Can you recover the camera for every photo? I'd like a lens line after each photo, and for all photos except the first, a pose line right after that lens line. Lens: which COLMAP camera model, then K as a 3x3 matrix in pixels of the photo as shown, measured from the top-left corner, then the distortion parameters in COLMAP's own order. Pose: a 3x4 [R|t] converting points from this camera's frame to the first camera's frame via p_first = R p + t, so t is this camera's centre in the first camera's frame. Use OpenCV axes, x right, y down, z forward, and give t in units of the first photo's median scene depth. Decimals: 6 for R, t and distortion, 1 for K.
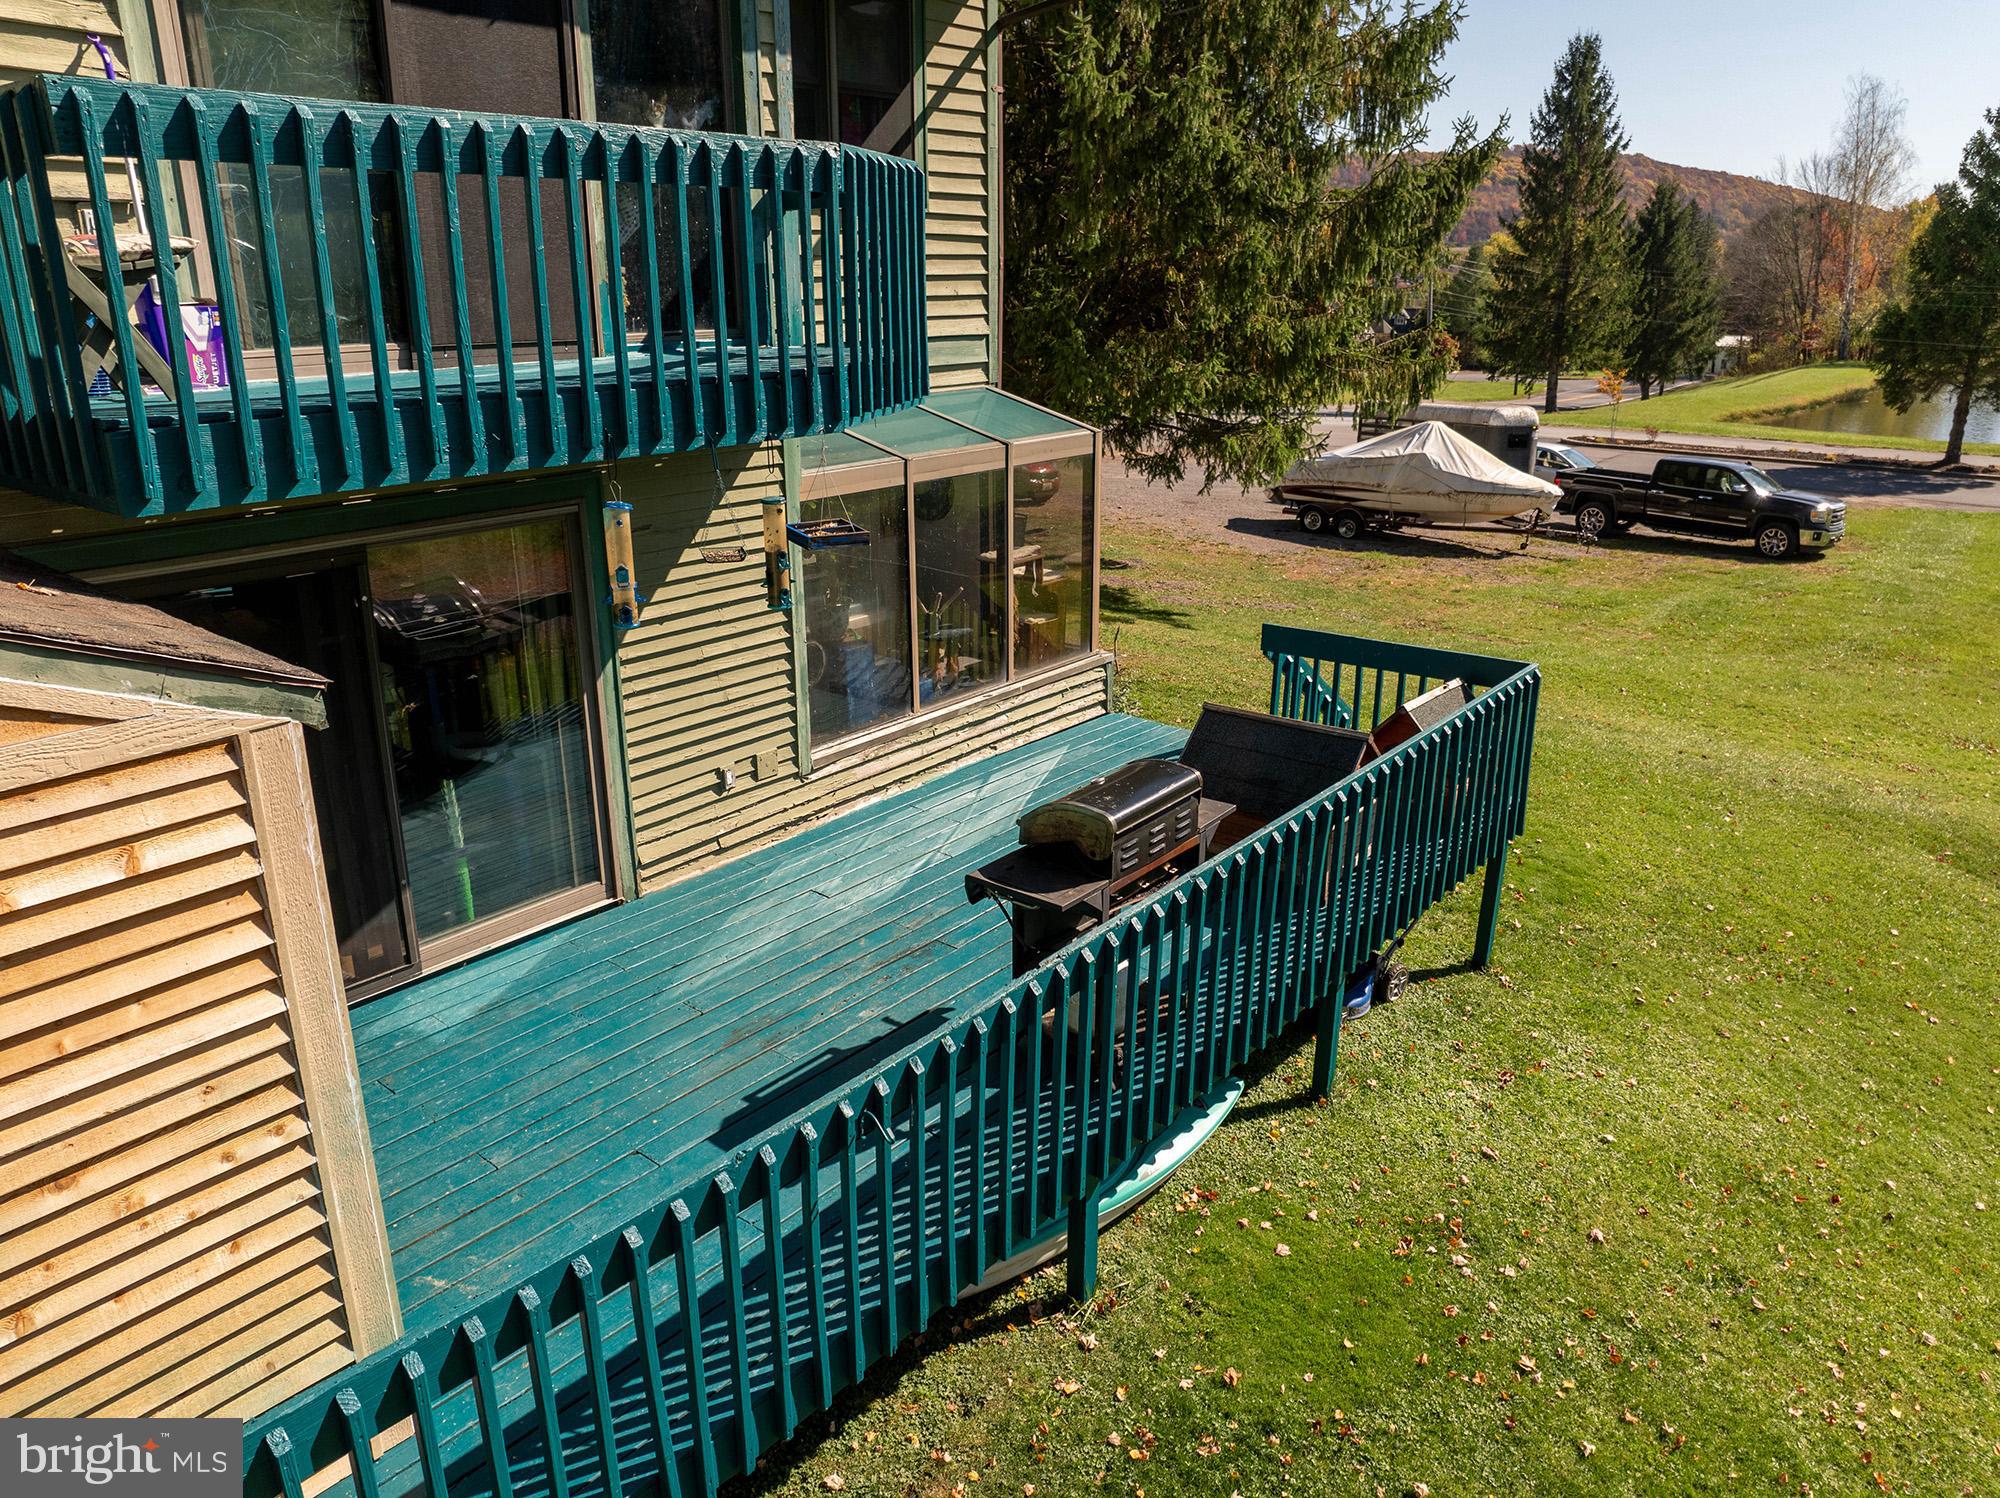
lens RADIAL K [[1403.2, 0, 1000.0], [0, 1403.2, 749.0], [0, 0, 1]] dist [-0.029171, -0.023377]
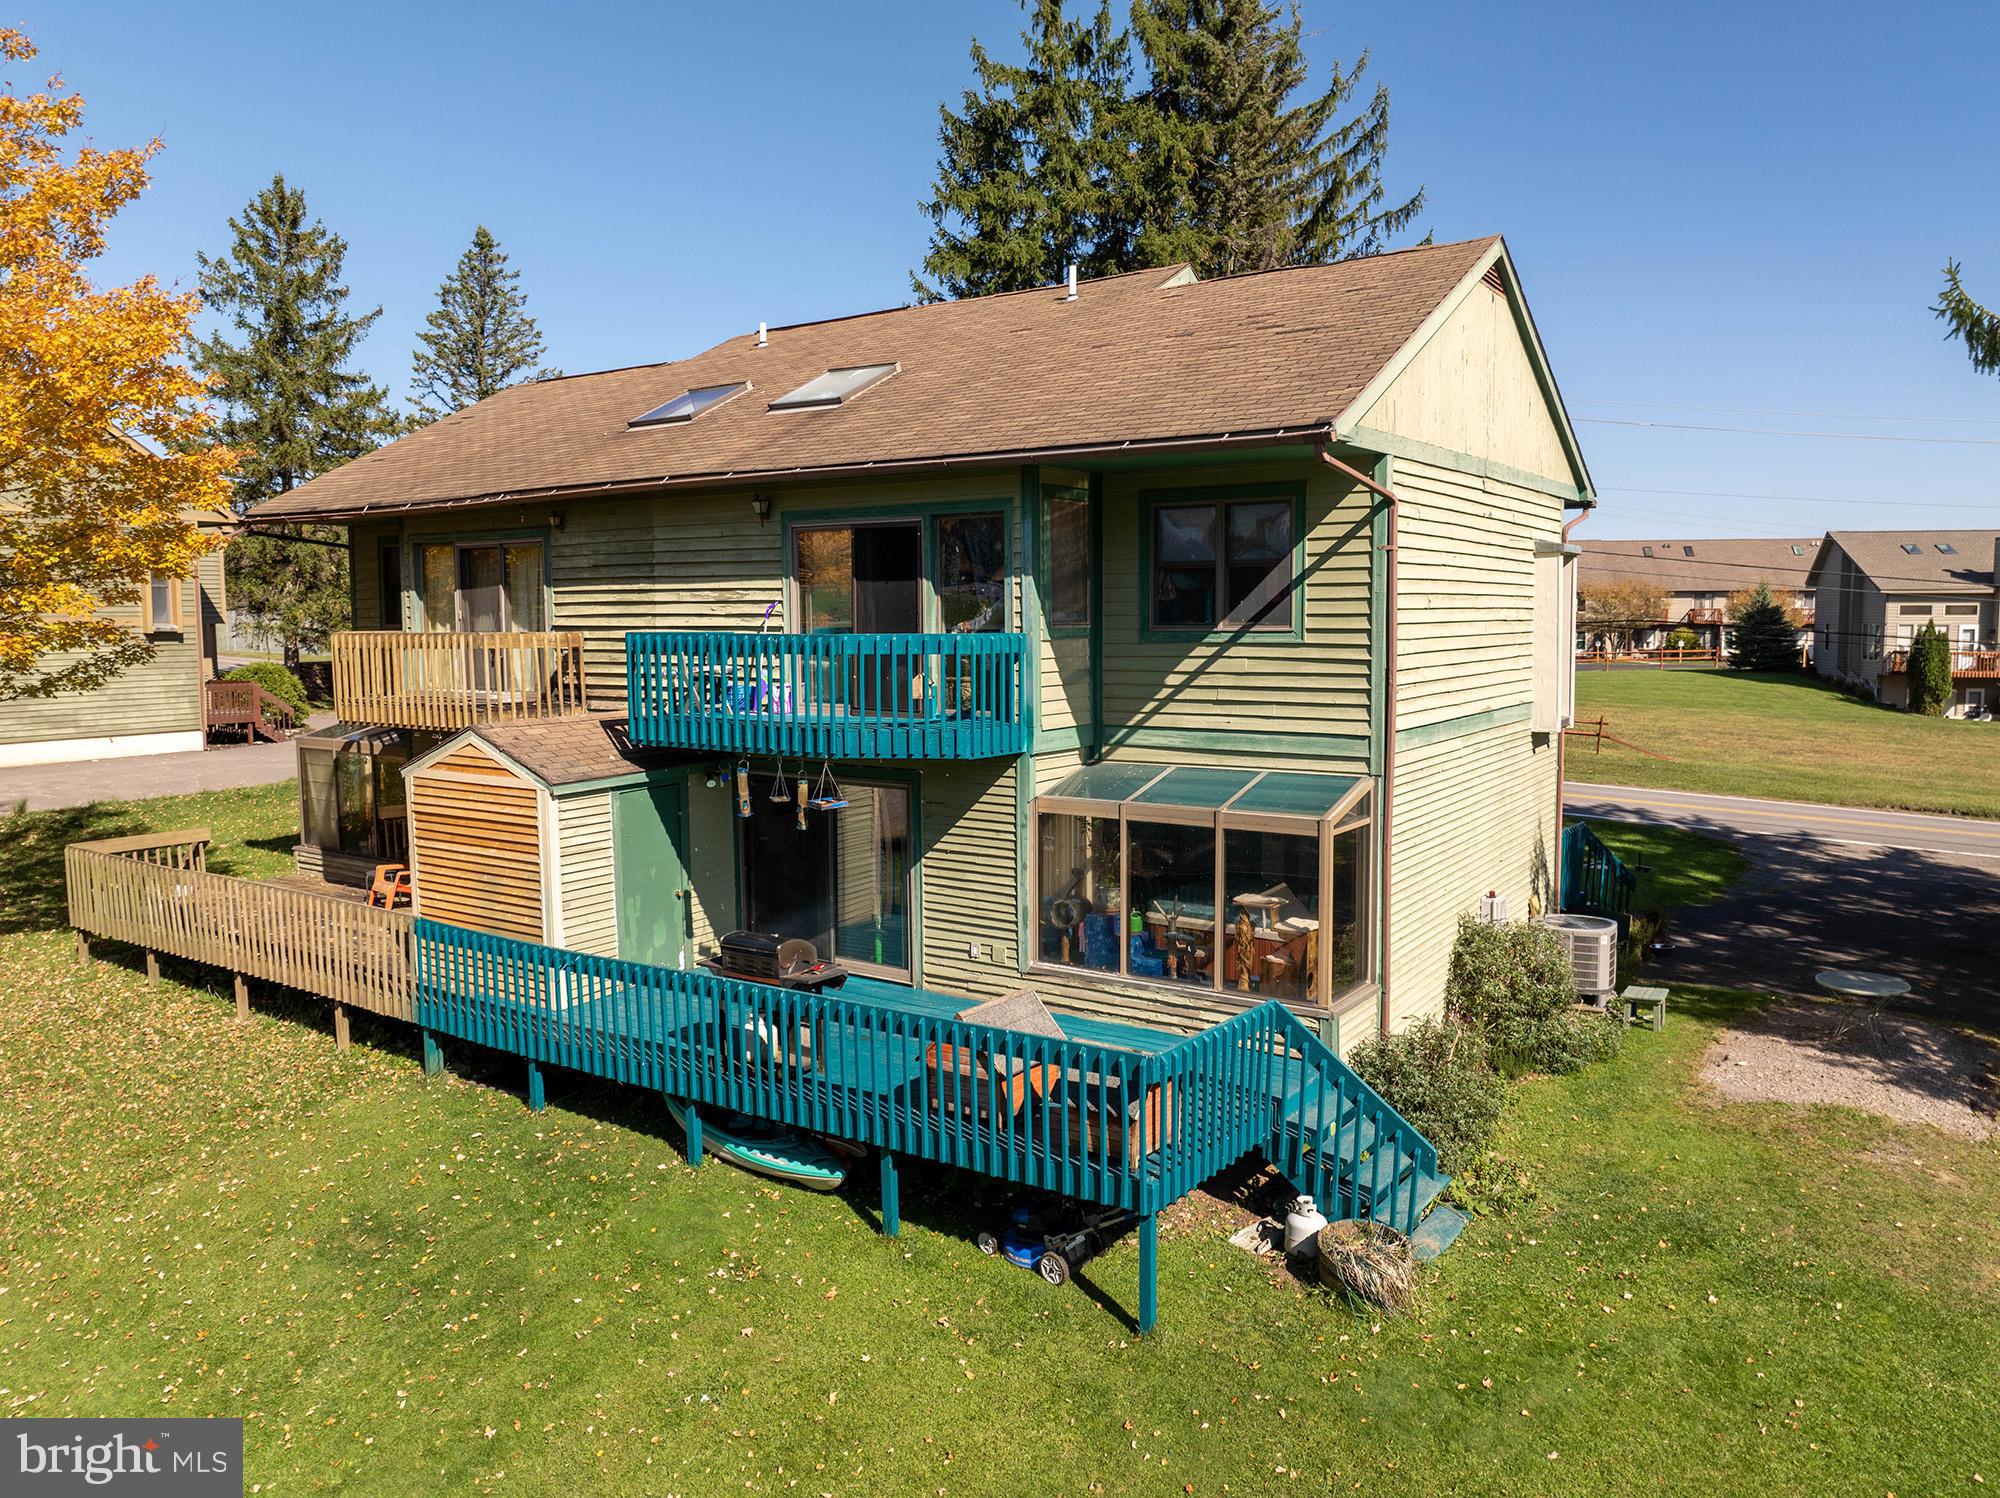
lens RADIAL K [[1403.2, 0, 1000.0], [0, 1403.2, 749.0], [0, 0, 1]] dist [-0.029171, -0.023377]
pose [[0.087626, 0.095986, -0.991518, 1.278404], [-0.318755, 0.945716, 0.063382, -0.283633], [0.943778, 0.310497, 0.113465, 0.611640]]
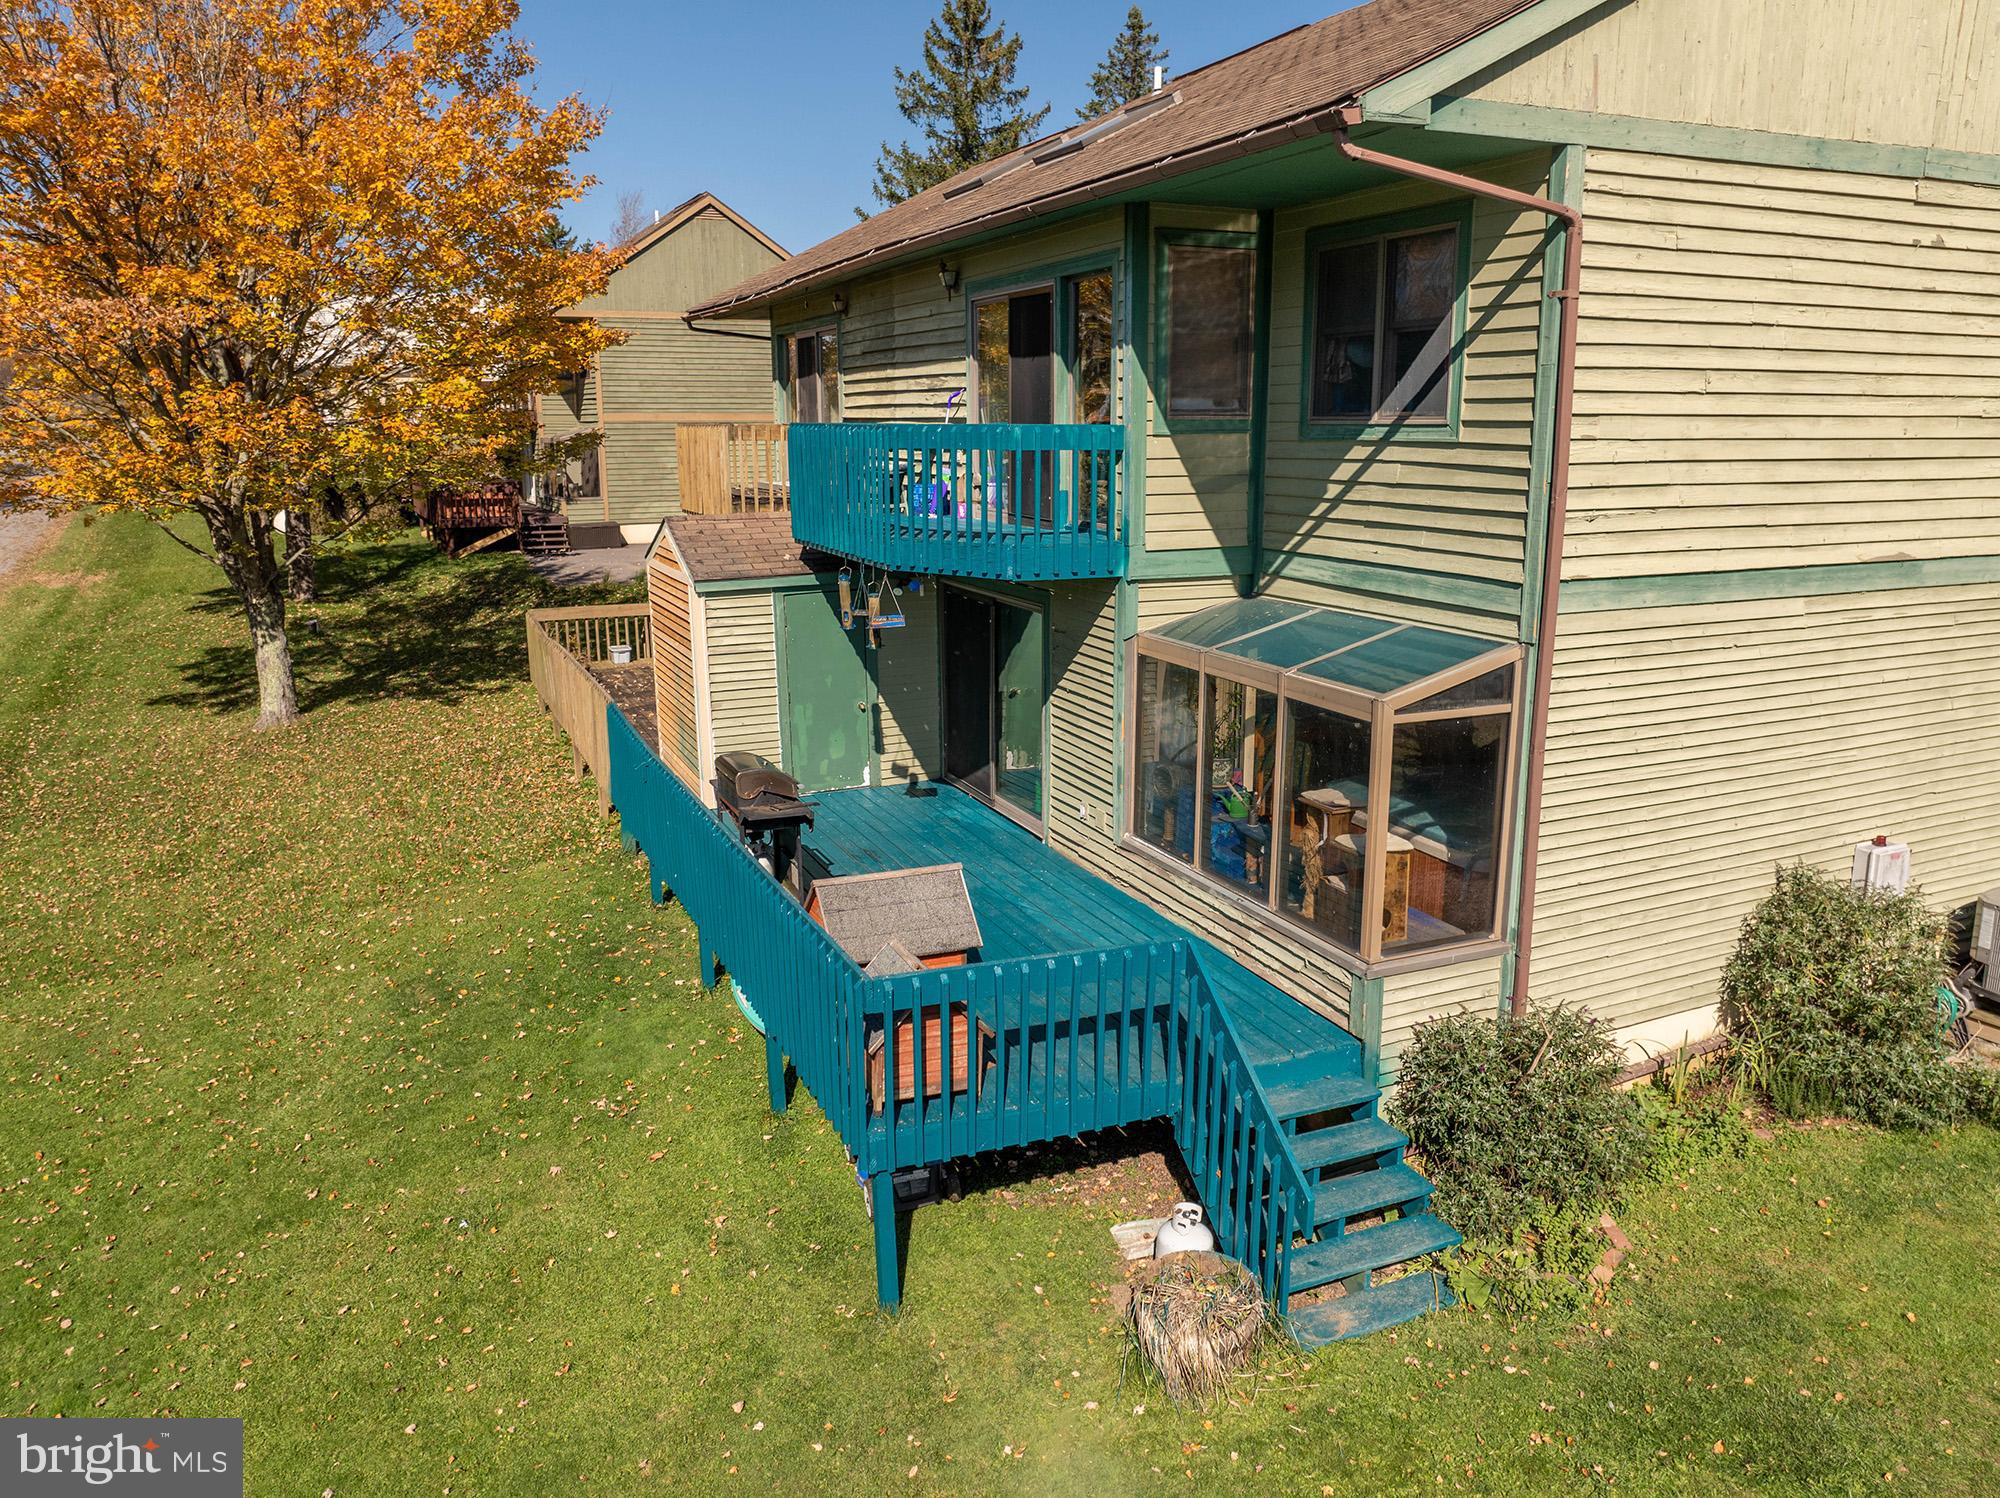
lens RADIAL K [[1403.2, 0, 1000.0], [0, 1403.2, 749.0], [0, 0, 1]] dist [-0.029171, -0.023377]
pose [[-0.446446, 0.205381, -0.870922, 0.938288], [-0.289219, 0.887940, 0.357652, -0.451672], [0.846781, 0.411560, -0.337017, 1.151547]]
